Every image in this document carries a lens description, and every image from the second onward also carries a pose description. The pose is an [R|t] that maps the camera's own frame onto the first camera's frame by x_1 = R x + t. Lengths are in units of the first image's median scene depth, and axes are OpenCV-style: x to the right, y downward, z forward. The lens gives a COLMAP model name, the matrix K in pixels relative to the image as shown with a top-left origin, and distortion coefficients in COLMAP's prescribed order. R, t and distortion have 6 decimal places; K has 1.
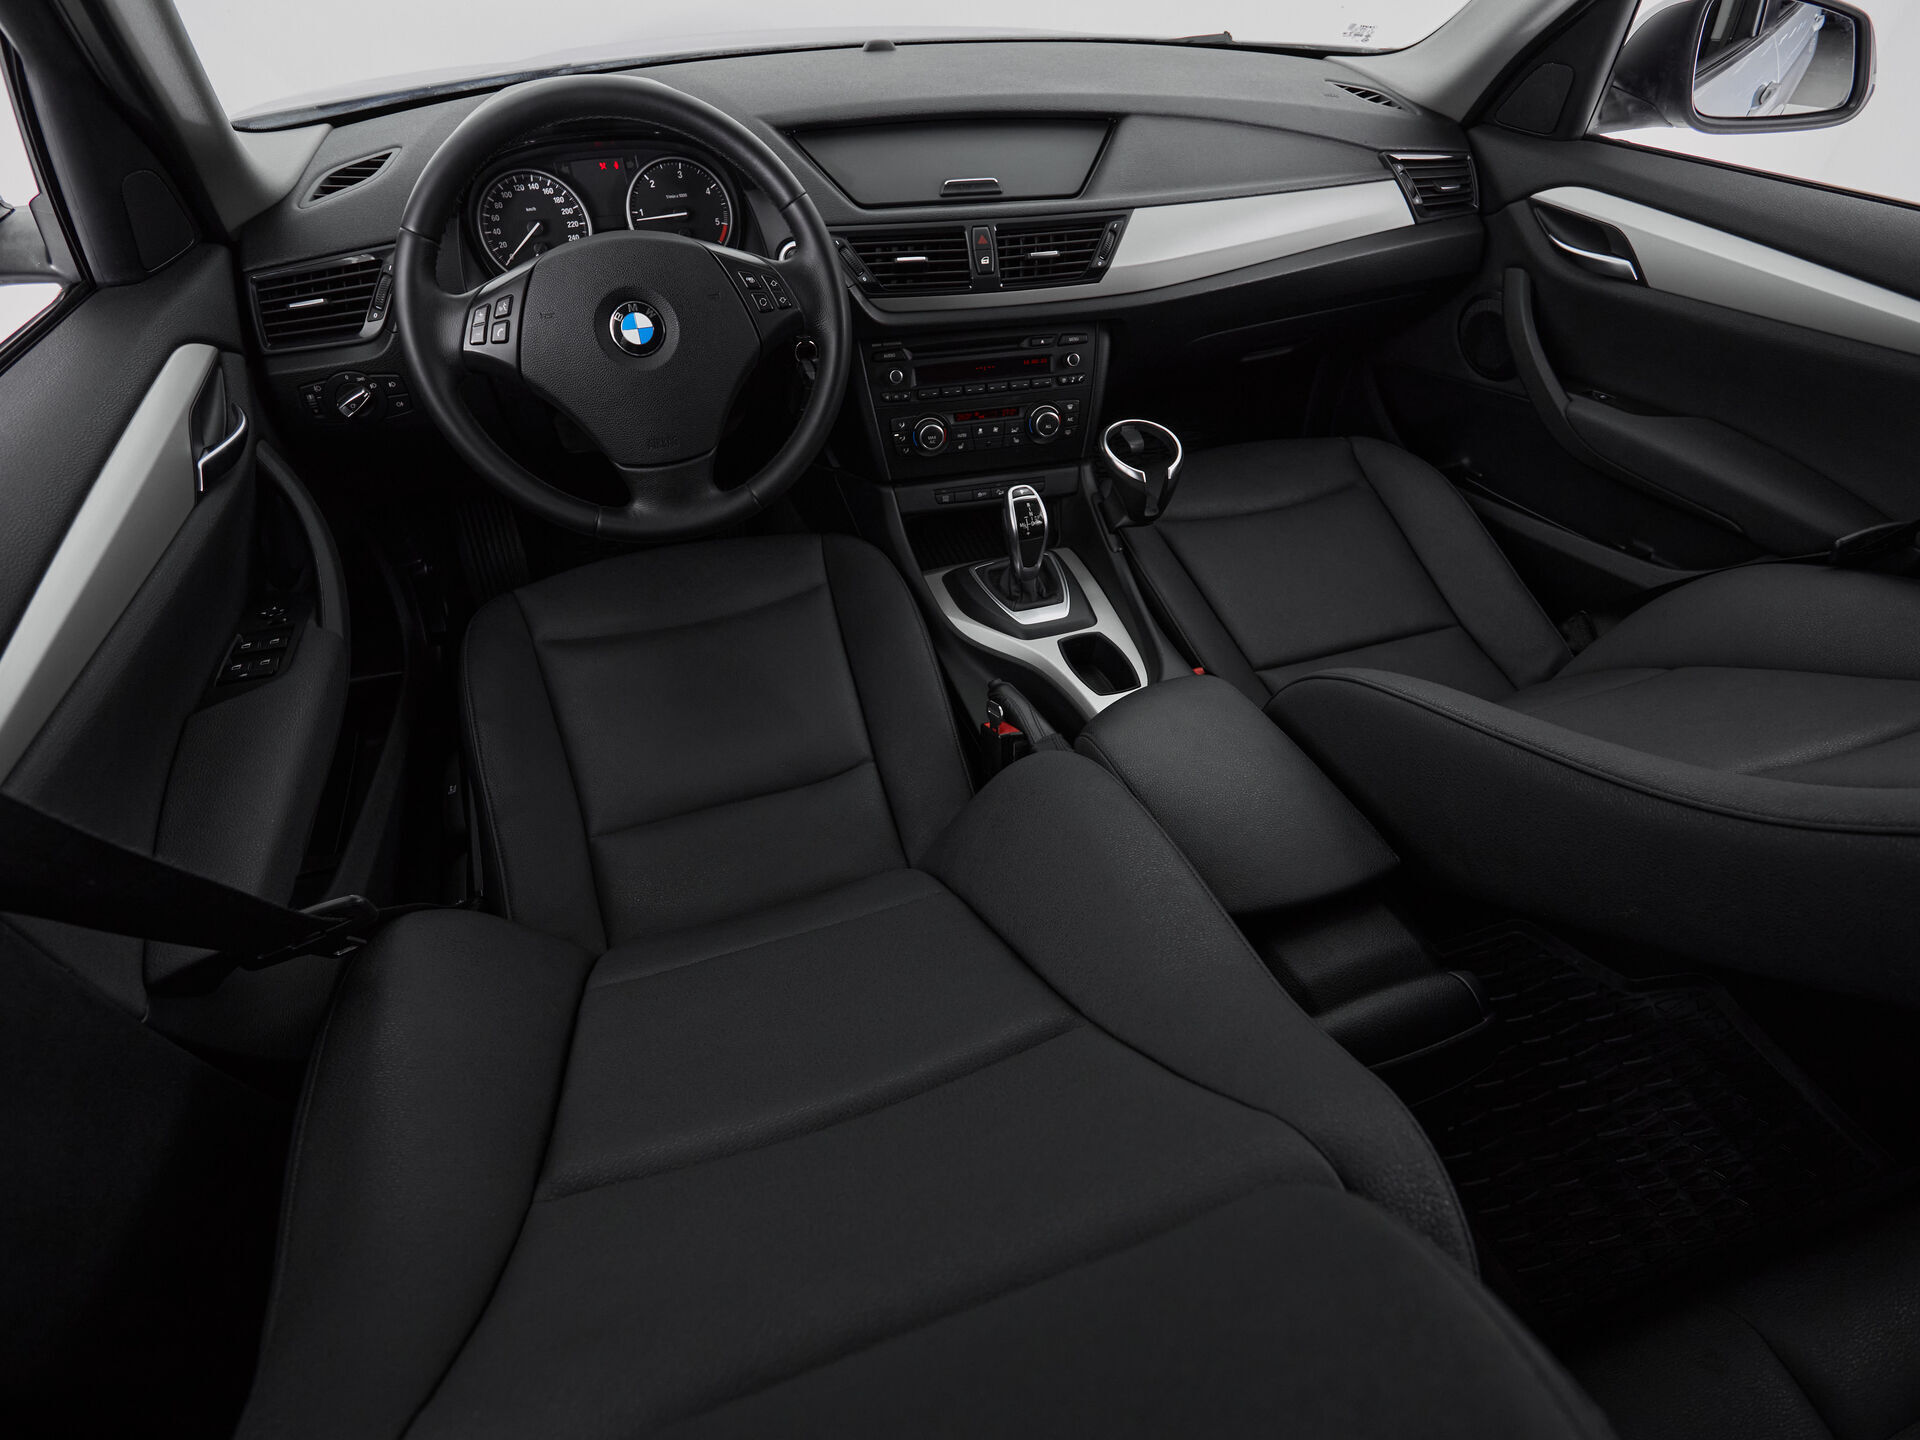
lens RADIAL K [[1012.7, 0, 960.6], [0, 1012.7, 713.1], [0, 0, 1]] dist [-0.007136, -0.000330]
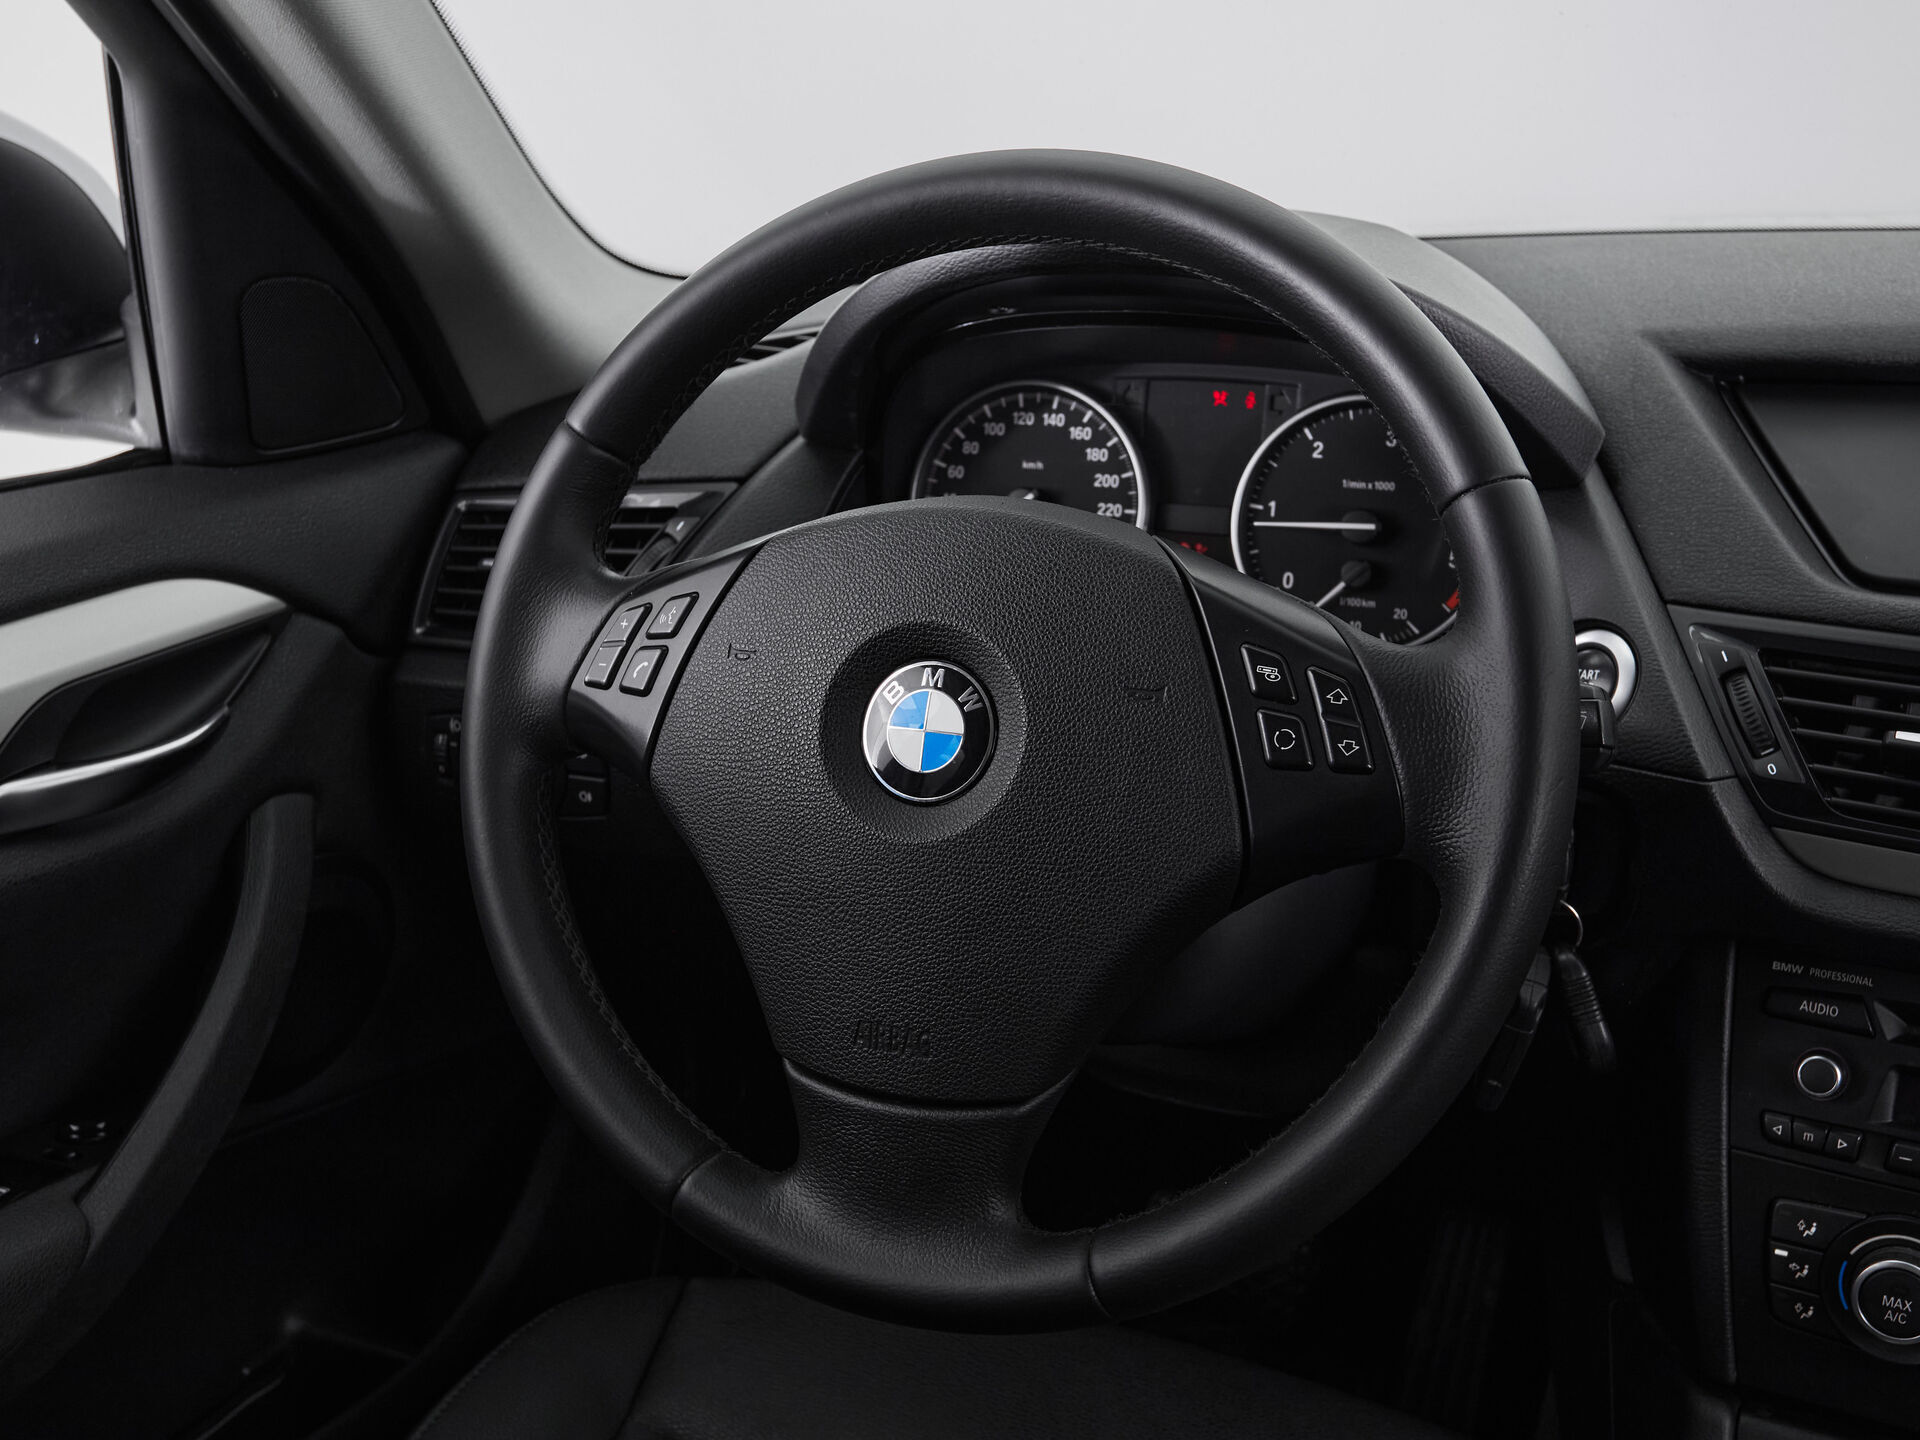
lens RADIAL K [[2113.4, 0, 932.1], [0, 2113.4, 759.1], [0, 0, 1]] dist [-0.017112, 0.000000]
pose [[0.736034, 0.195773, -0.648017, 0.133071], [-0.432753, 0.872197, -0.228031, -0.152220], [0.520556, 0.448270, 0.726688, 0.347008]]
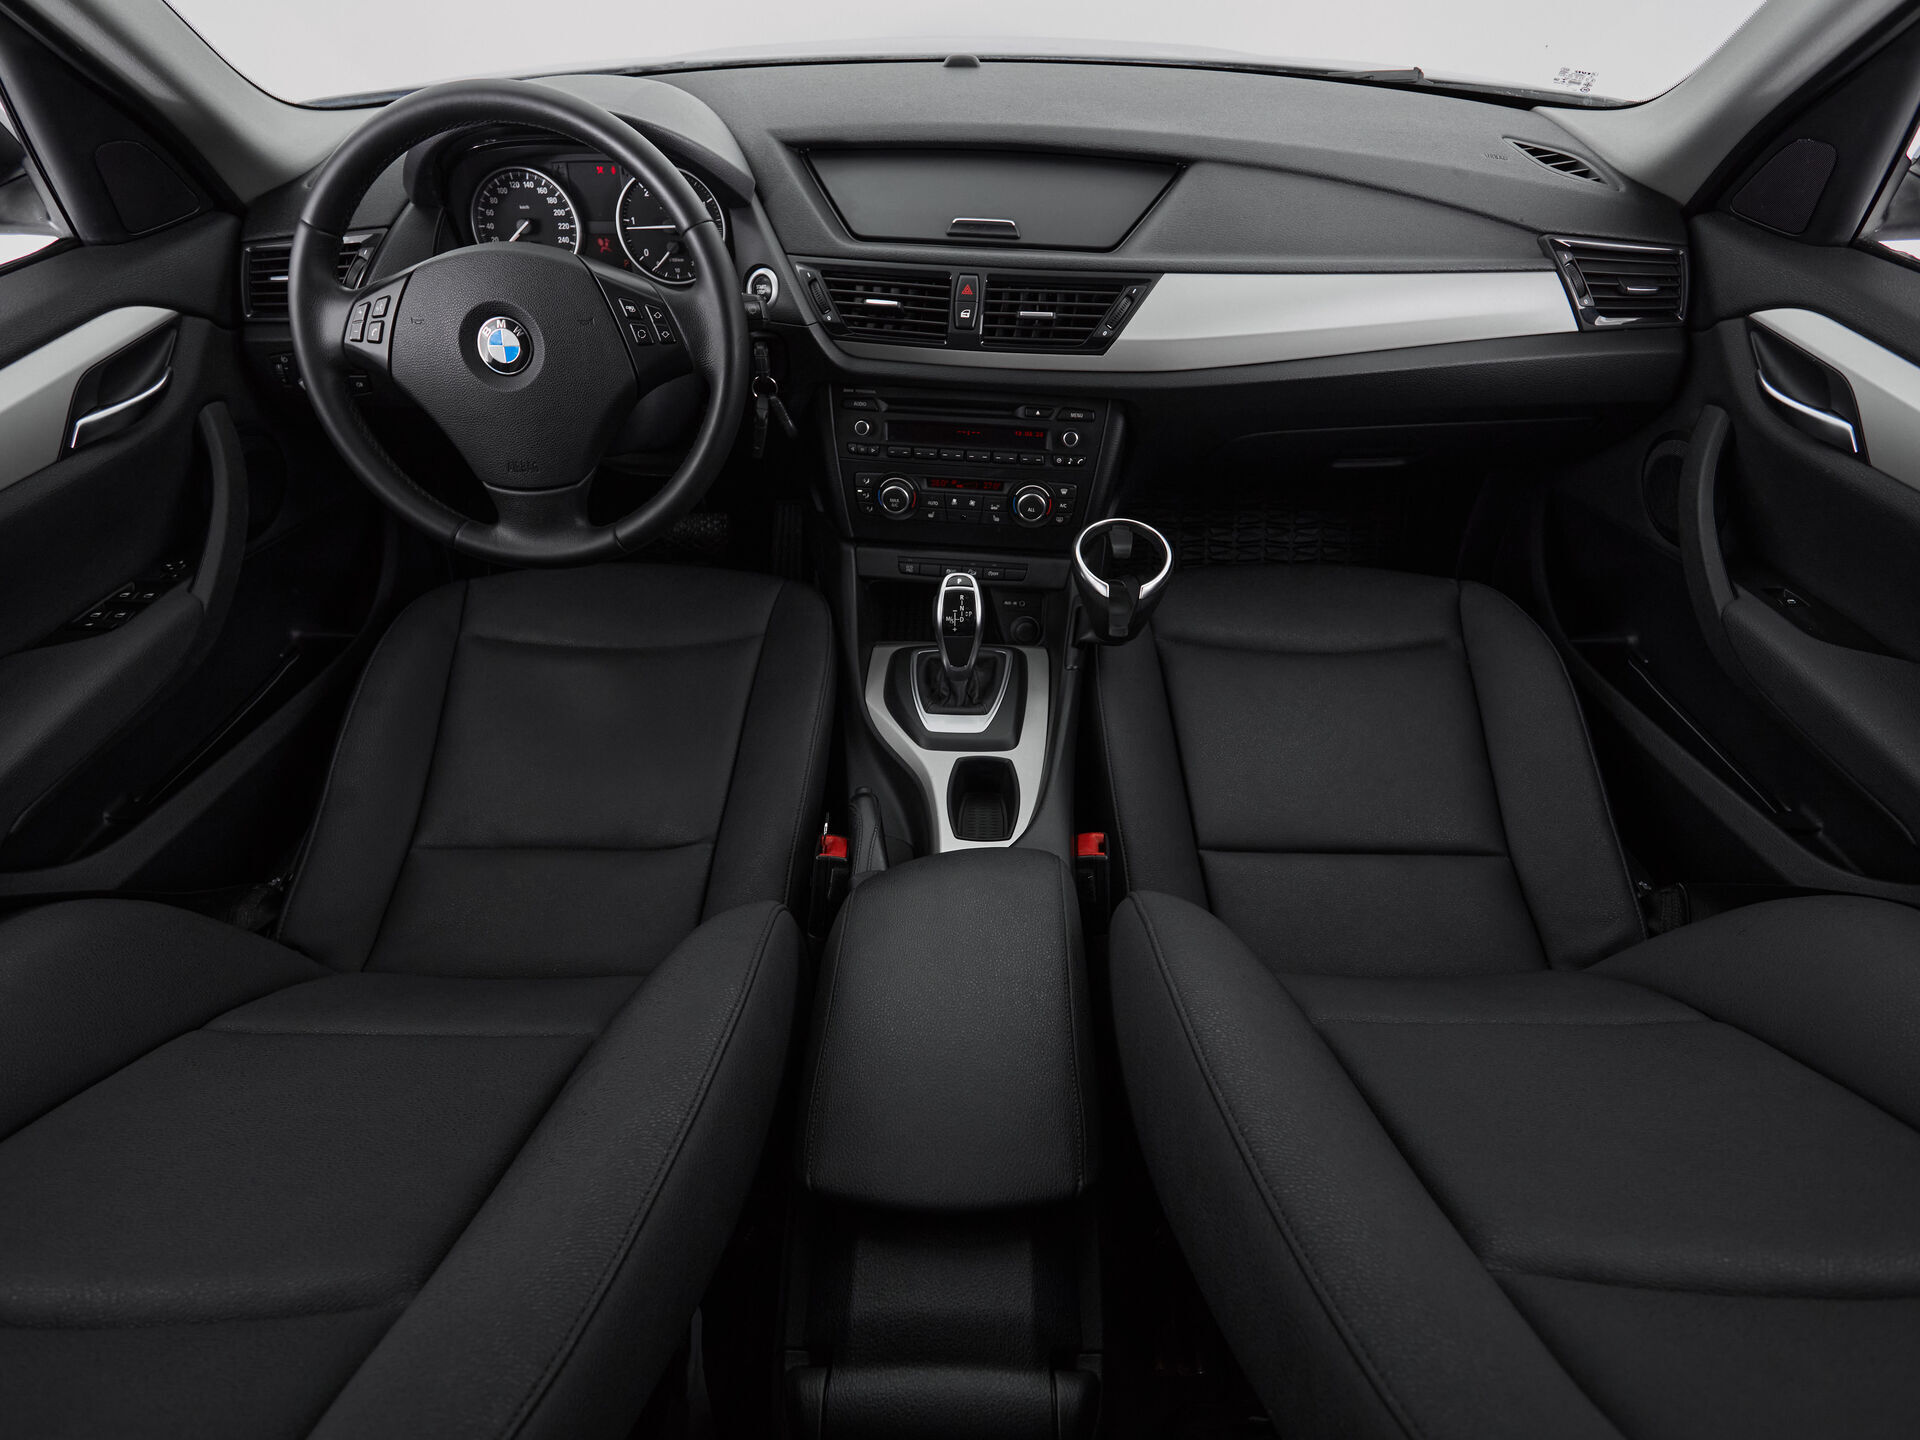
lens RADIAL K [[1012.7, 0, 952.2], [0, 1012.7, 711.9], [0, 0, 1]] dist [-0.007136, -0.000330]
pose [[0.937652, 0.225390, -0.264592, 0.302765], [-0.227099, 0.973562, 0.024534, -0.126612], [0.263126, 0.037084, 0.964048, 0.164195]]
